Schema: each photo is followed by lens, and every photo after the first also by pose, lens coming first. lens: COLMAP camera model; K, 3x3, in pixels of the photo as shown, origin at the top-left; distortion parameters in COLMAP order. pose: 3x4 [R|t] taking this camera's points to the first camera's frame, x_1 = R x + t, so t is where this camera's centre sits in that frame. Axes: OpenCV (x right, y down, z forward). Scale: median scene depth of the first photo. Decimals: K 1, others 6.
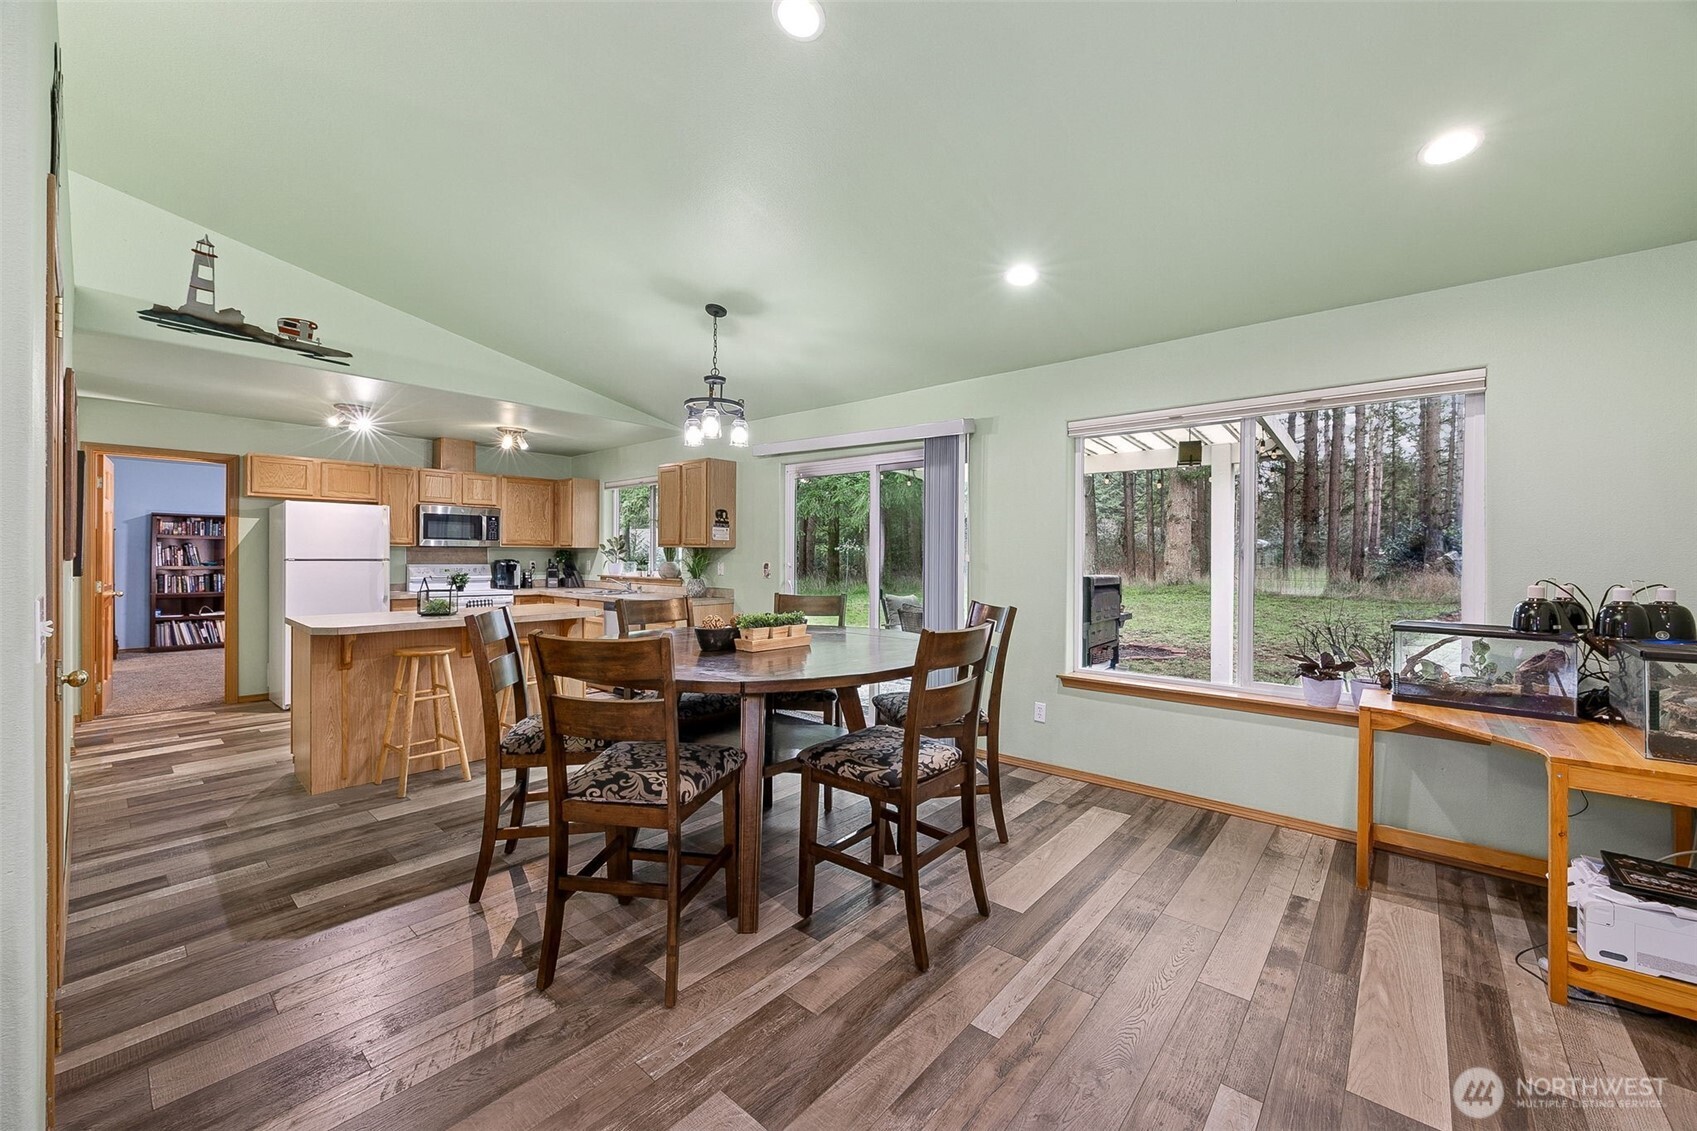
lens RADIAL K [[652.1, 0, 851.2], [0, 652.1, 560.6], [0, 0, 1]] dist [-0.009991, 0.000597]
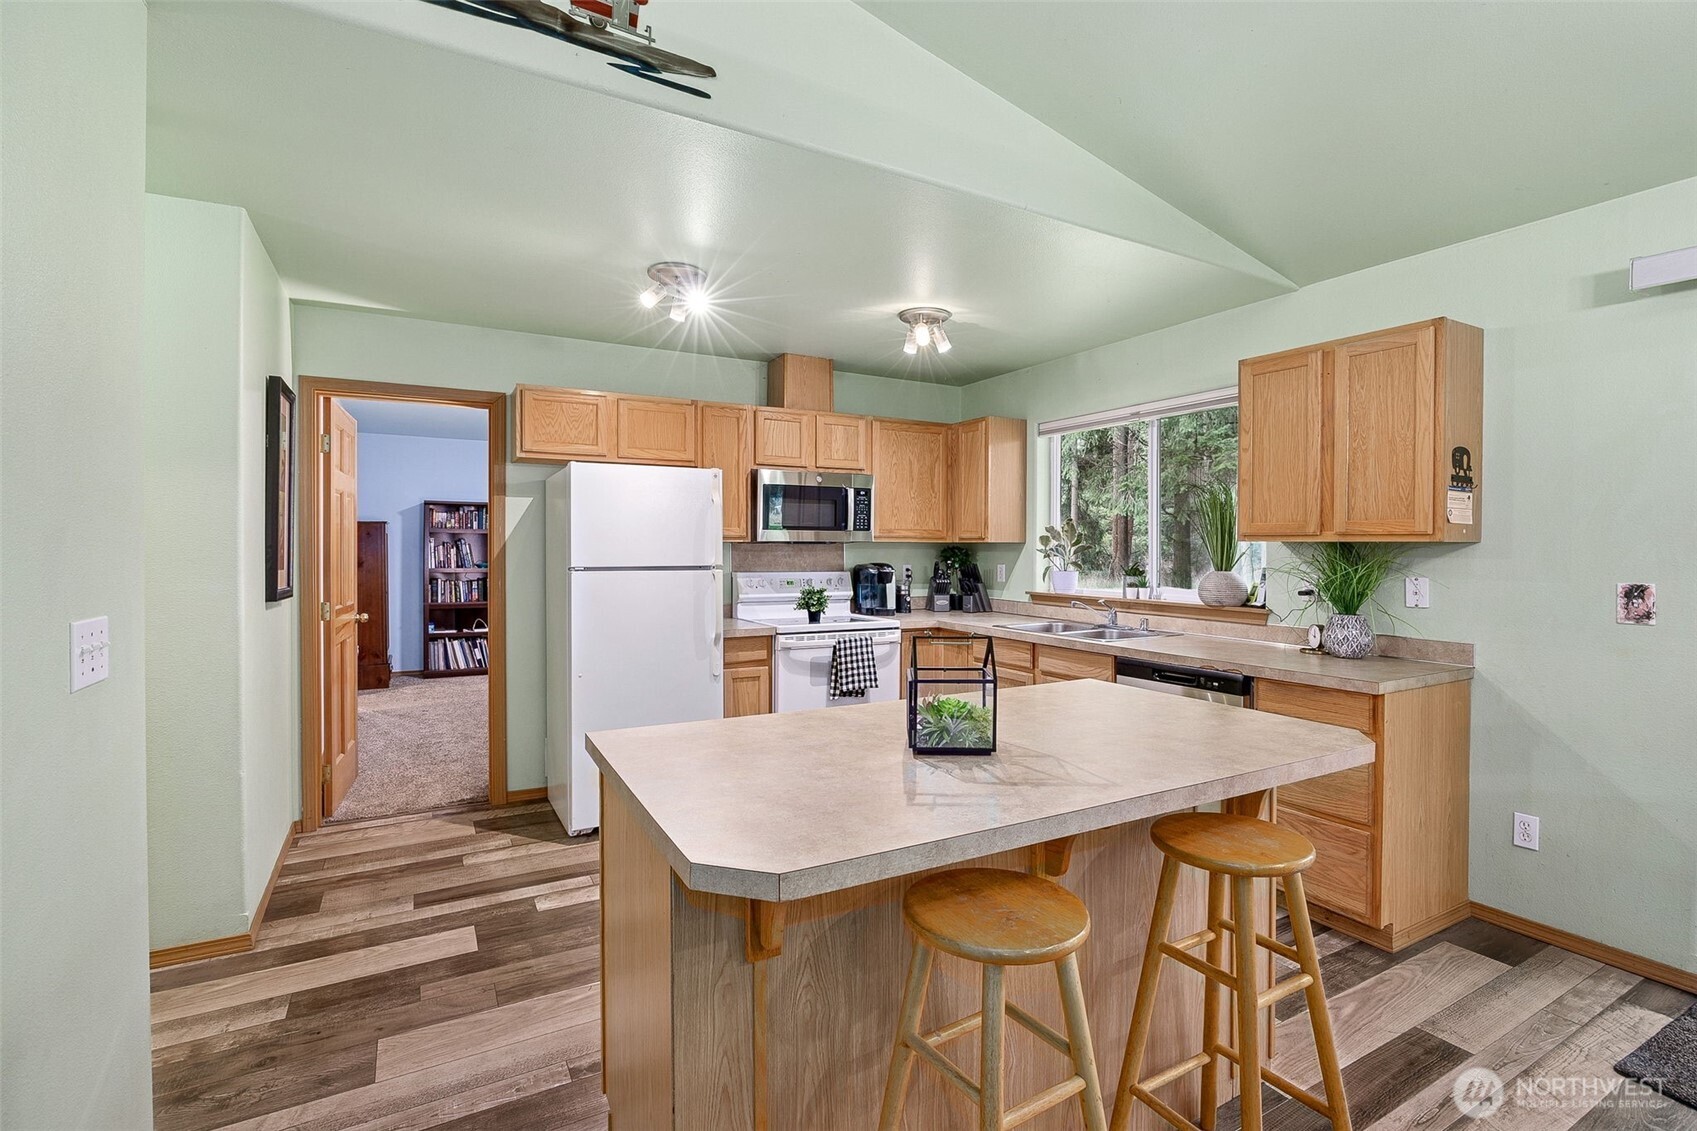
lens RADIAL K [[777.8, 0, 842.3], [0, 777.8, 563.6], [0, 0, 1]] dist [-0.022131, -0.000050]
pose [[0.934627, 0.004561, -0.355601, -0.309672], [-0.000061, 0.999920, 0.012665, -0.010351], [0.355631, -0.011815, 0.934552, 0.340050]]
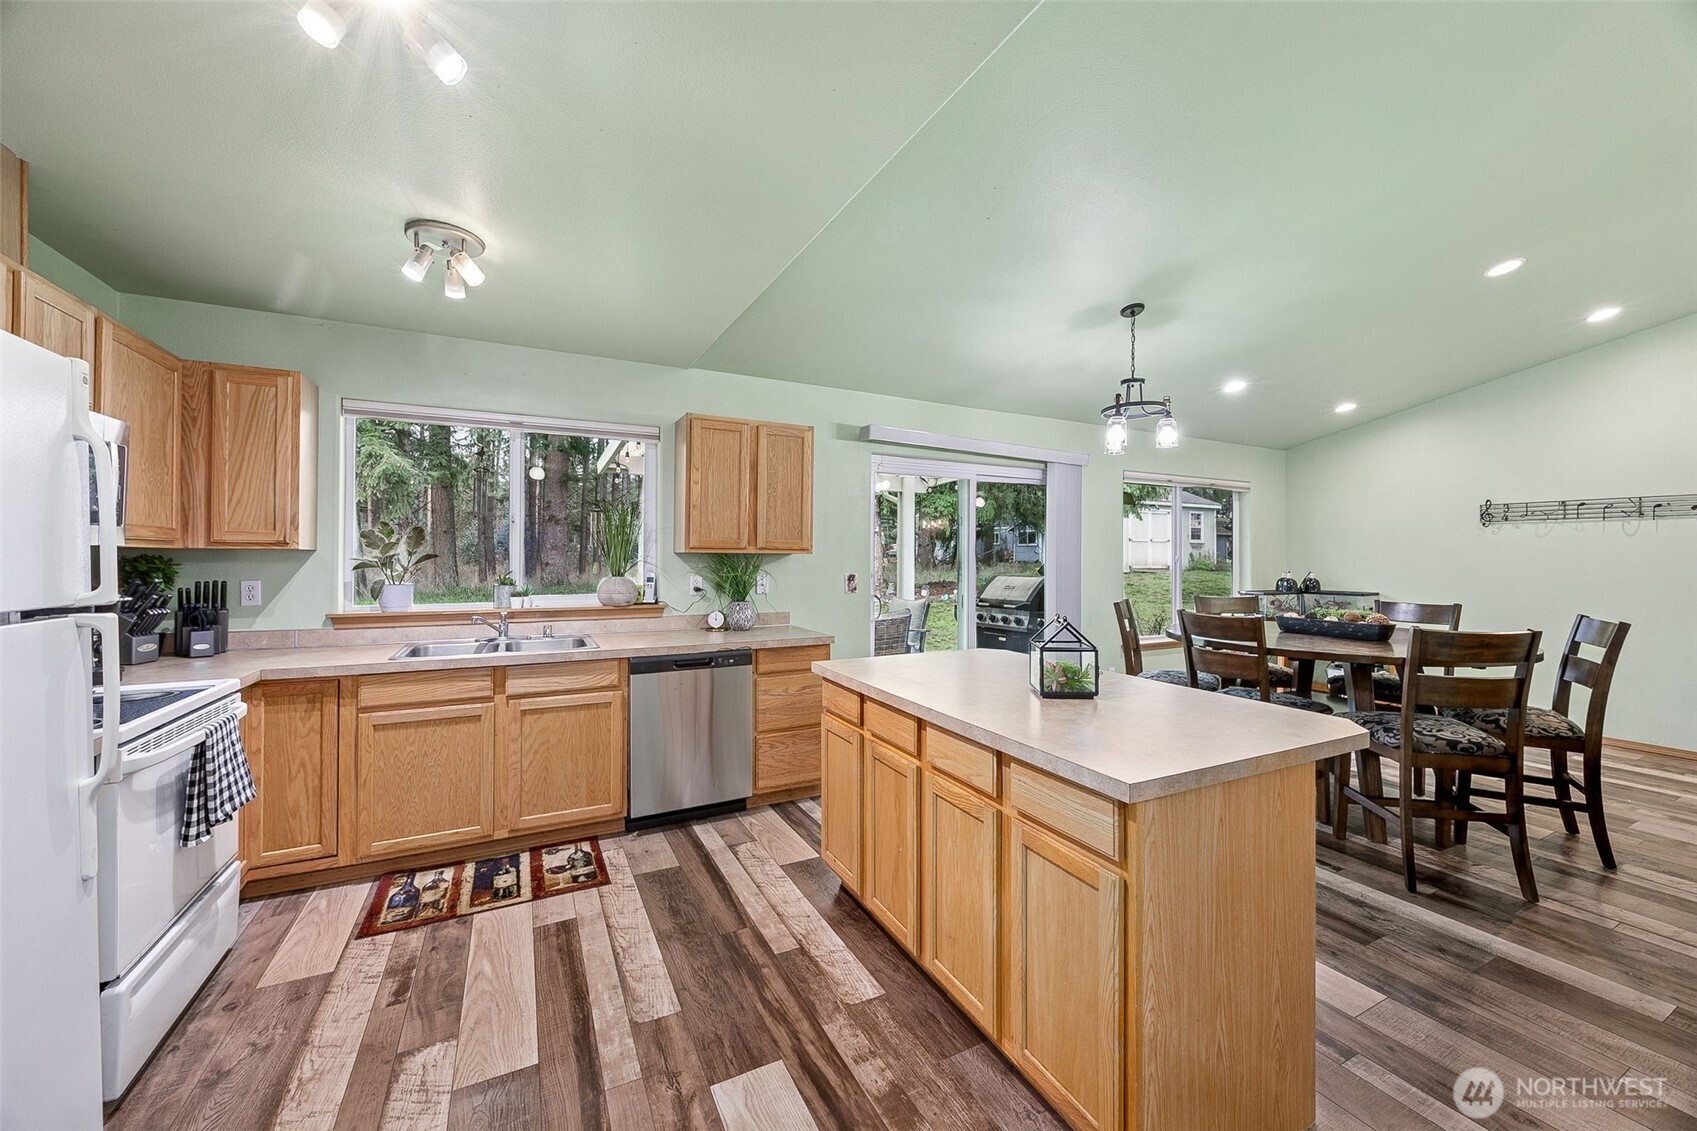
lens RADIAL K [[652.1, 0, 861.5], [0, 652.1, 551.1], [0, 0, 1]] dist [-0.009991, 0.000597]
pose [[0.372187, 0.003832, 0.928150, -0.665569], [0.006281, 0.999958, -0.006647, -0.014362], [-0.928136, 0.008303, 0.372148, 0.541094]]
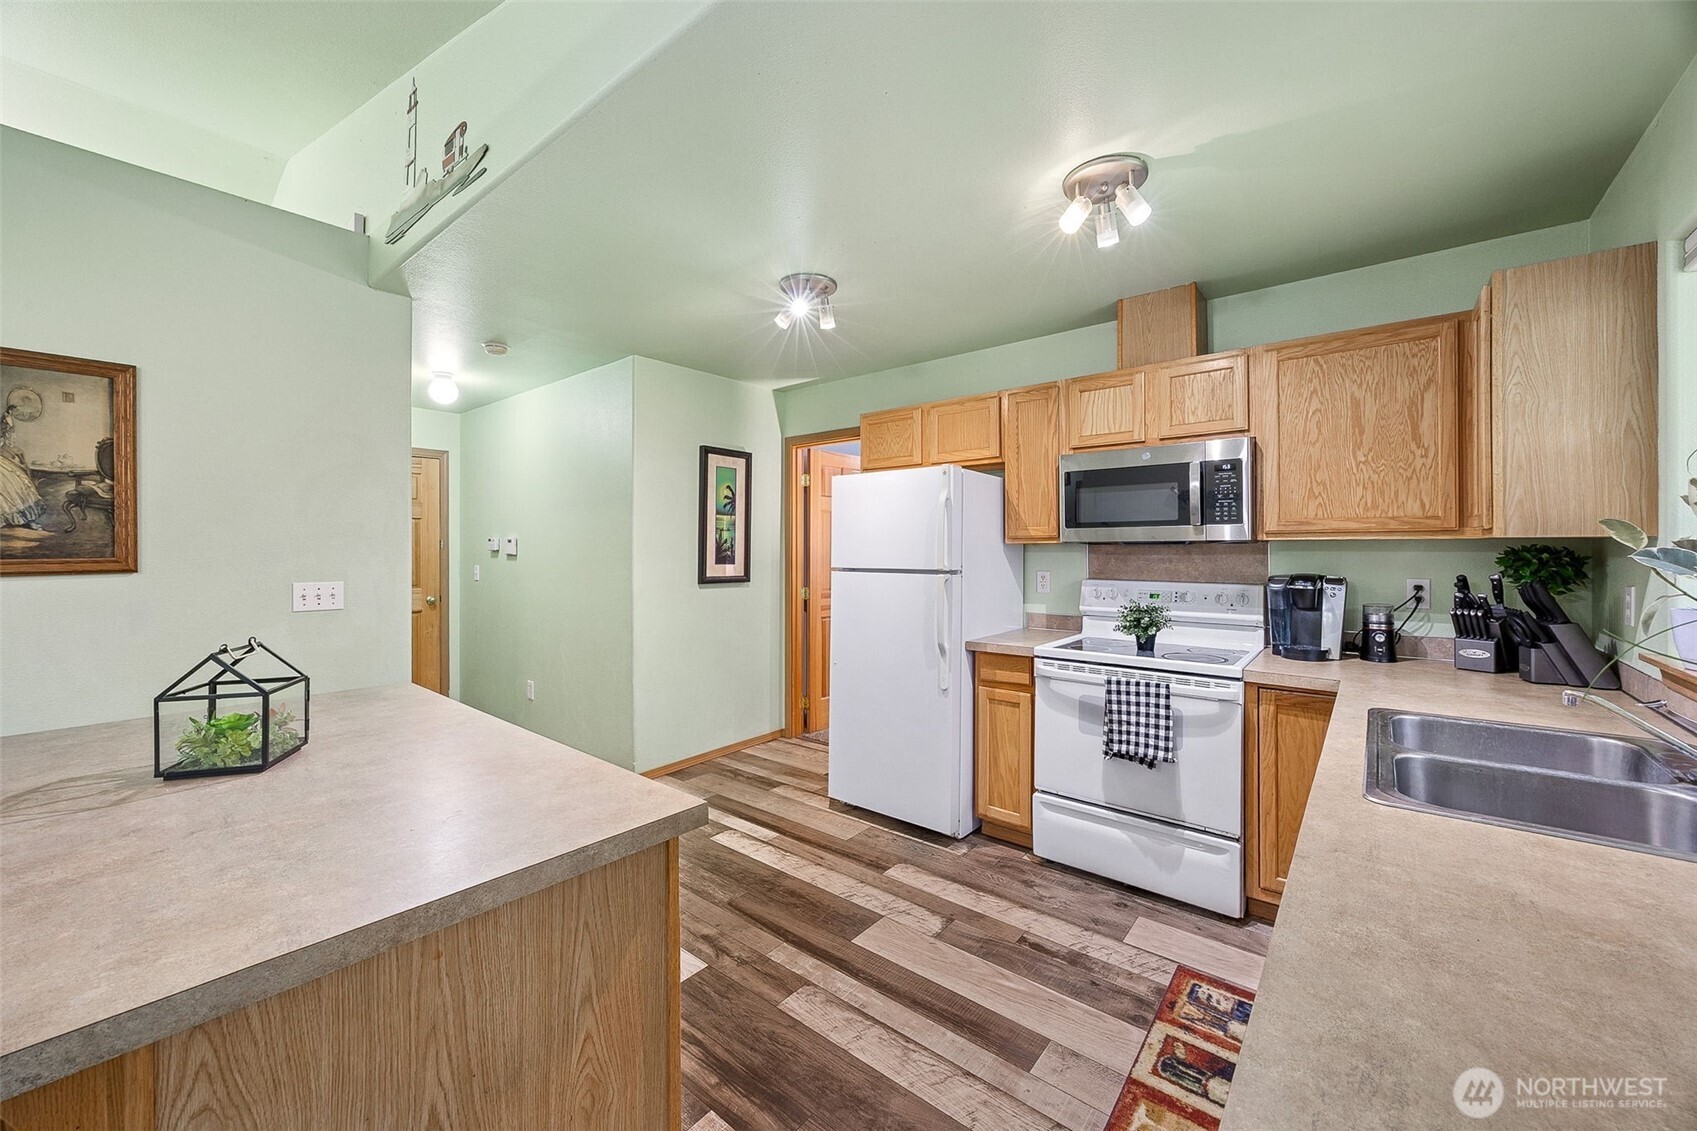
lens RADIAL K [[641.6, 0, 850.0], [0, 641.6, 548.2], [0, 0, 1]] dist [-0.011476, -0.000056]
pose [[0.016296, -0.006603, -0.999845, -0.176205], [-0.005145, 0.999964, -0.006688, -0.012781], [0.999854, 0.005253, 0.016262, 0.738391]]
